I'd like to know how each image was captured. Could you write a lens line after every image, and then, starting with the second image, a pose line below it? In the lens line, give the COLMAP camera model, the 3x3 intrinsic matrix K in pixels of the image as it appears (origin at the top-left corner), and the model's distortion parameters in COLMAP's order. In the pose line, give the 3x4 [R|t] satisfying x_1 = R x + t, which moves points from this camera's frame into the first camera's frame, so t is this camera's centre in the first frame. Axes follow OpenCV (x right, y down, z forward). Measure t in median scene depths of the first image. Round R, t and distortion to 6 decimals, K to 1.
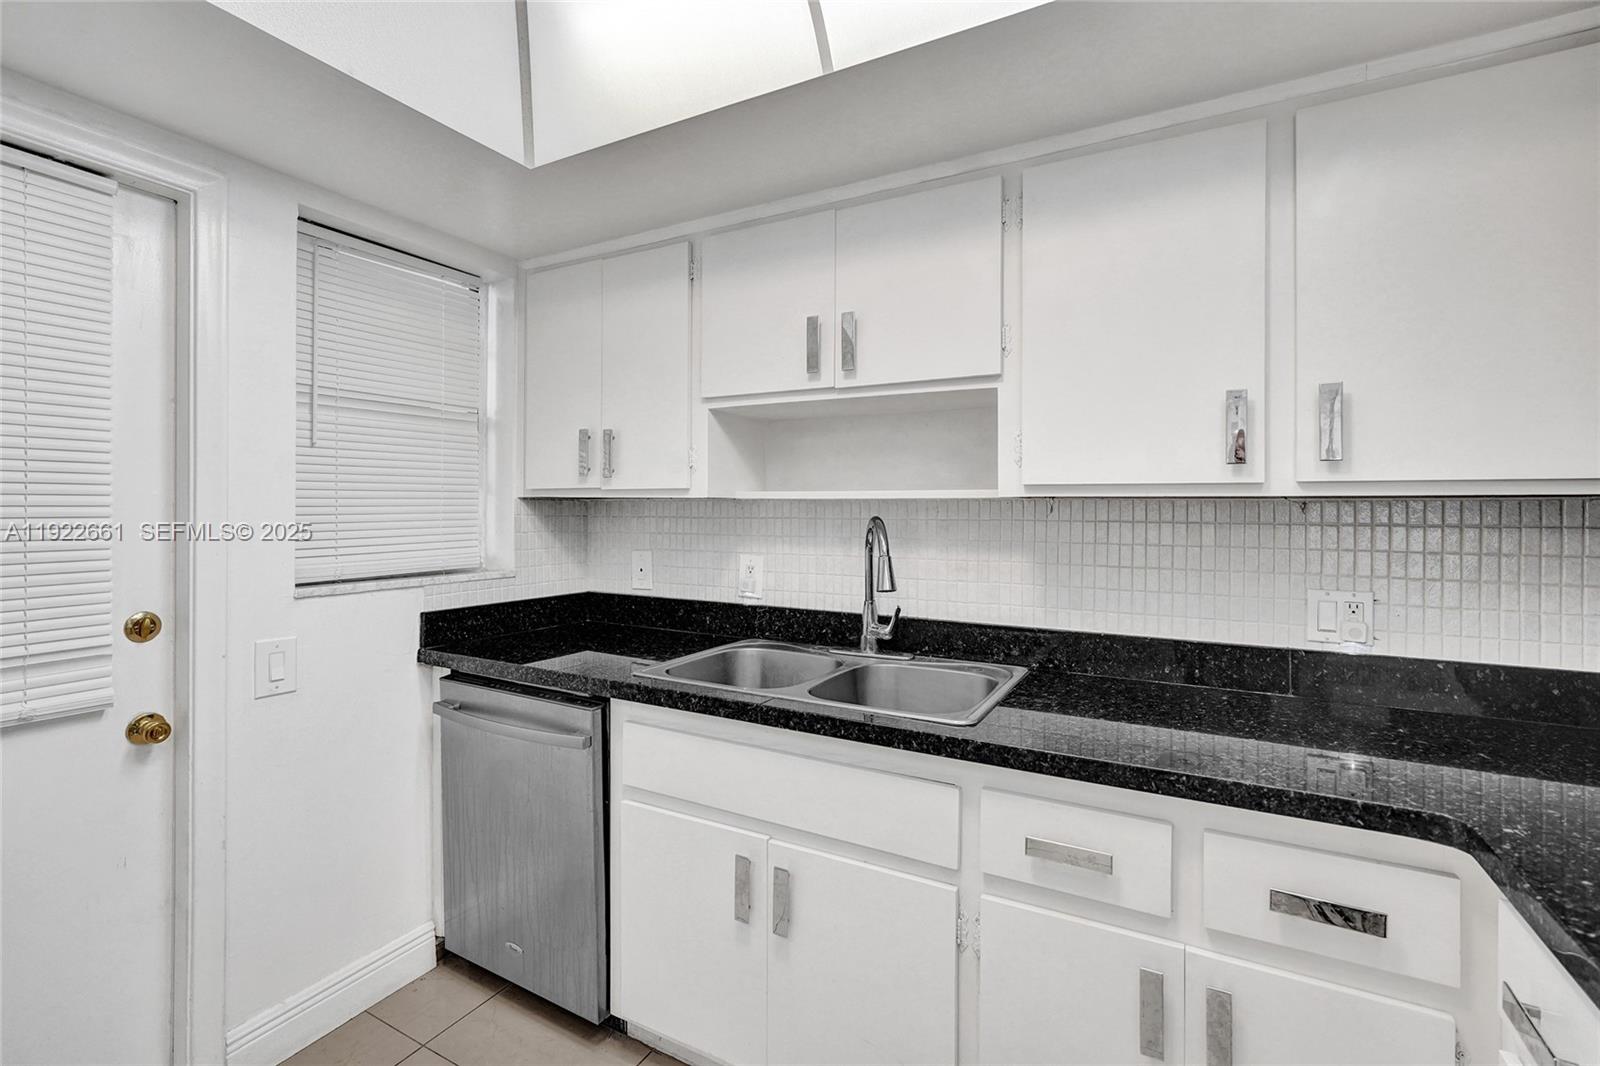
lens RADIAL K [[722.0, 0, 797.4], [0, 722.0, 512.4], [0, 0, 1]] dist [-0.015228, 0.007784]
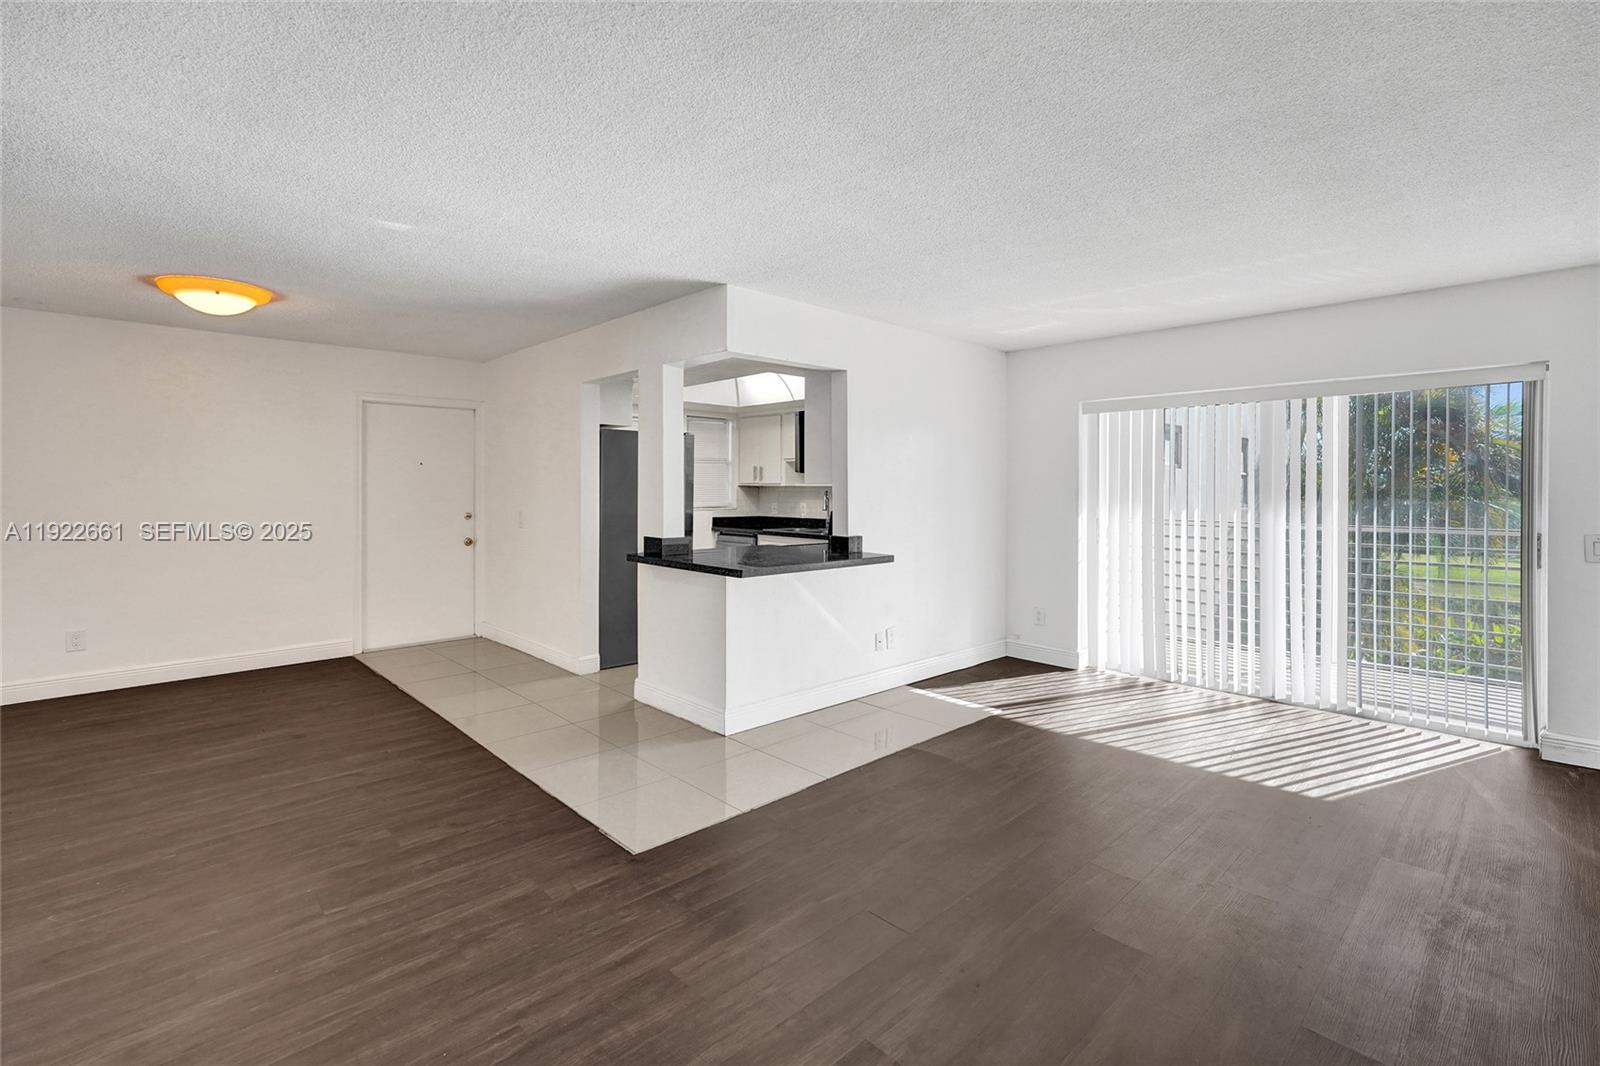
lens RADIAL K [[722.0, 0, 801.2], [0, 722.0, 490.6], [0, 0, 1]] dist [-0.015228, 0.007784]
pose [[0.956294, 0.000814, -0.292405, 1.127102], [-0.002945, 0.999972, -0.006847, 0.030296], [0.292391, 0.007408, 0.956270, -2.726154]]
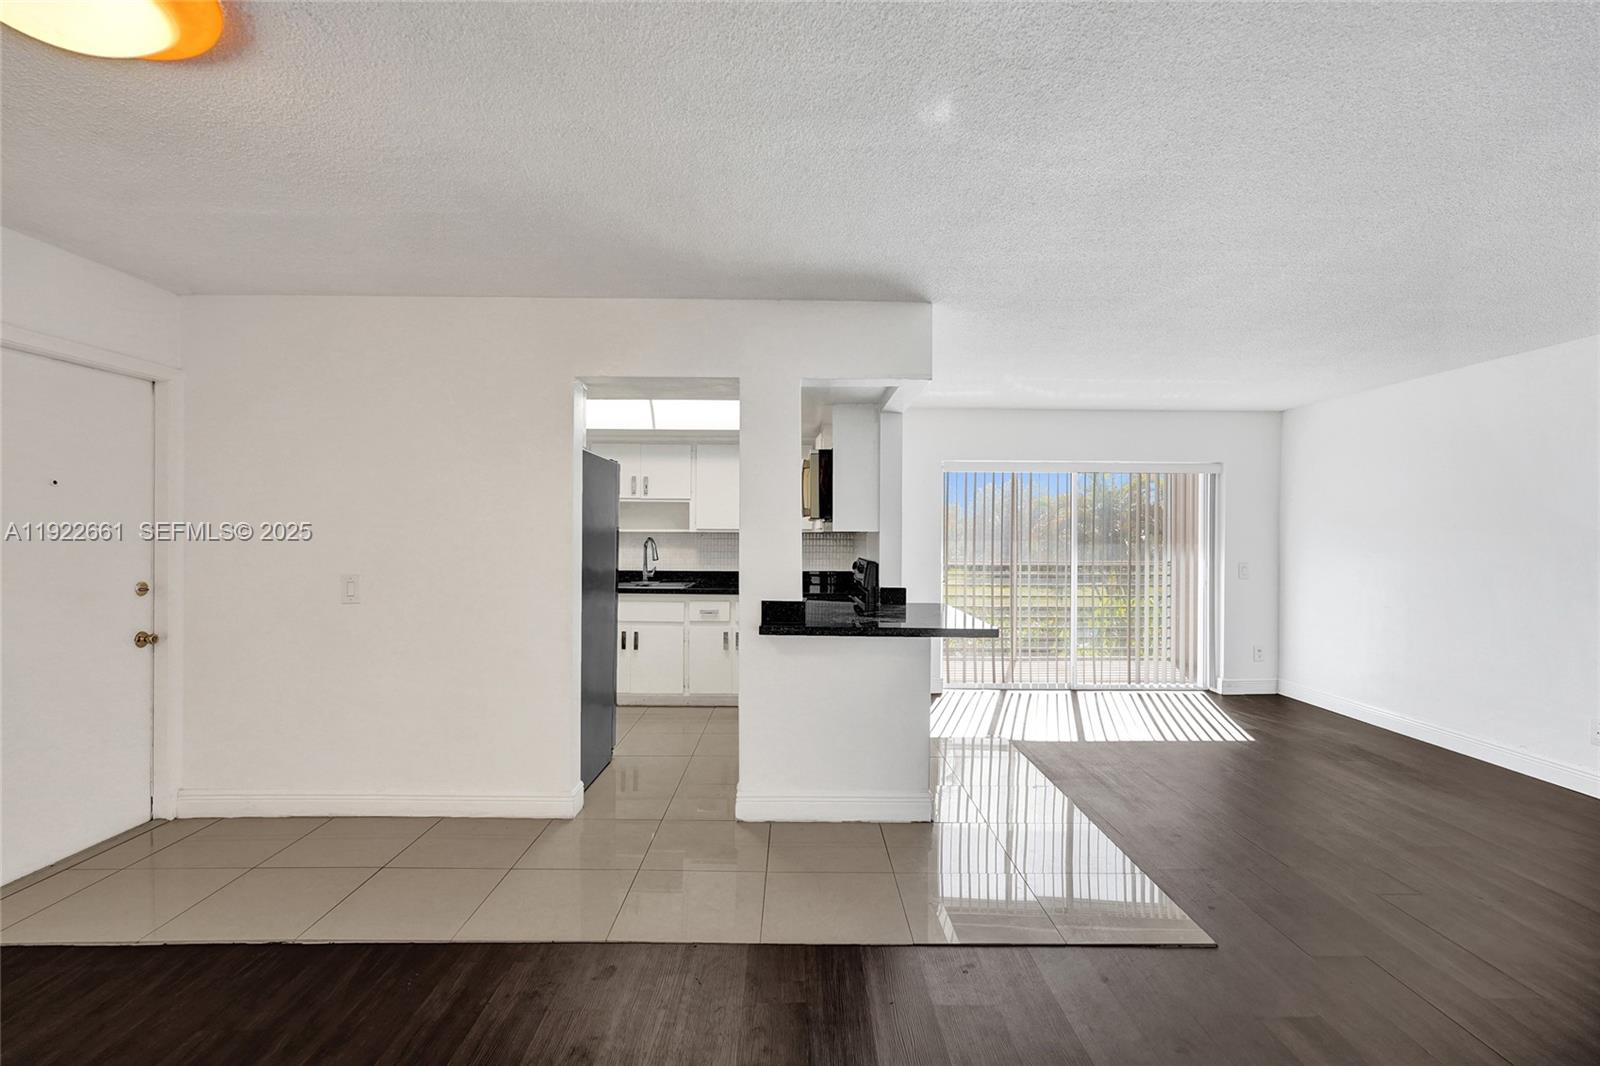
lens RADIAL K [[722.0, 0, 800.2], [0, 722.0, 539.3], [0, 0, 1]] dist [-0.015228, 0.007784]
pose [[0.872295, 0.000170, 0.488980, -0.905236], [-0.000973, 0.999999, 0.001389, 0.007993], [-0.488979, -0.001688, 0.872294, -2.185647]]
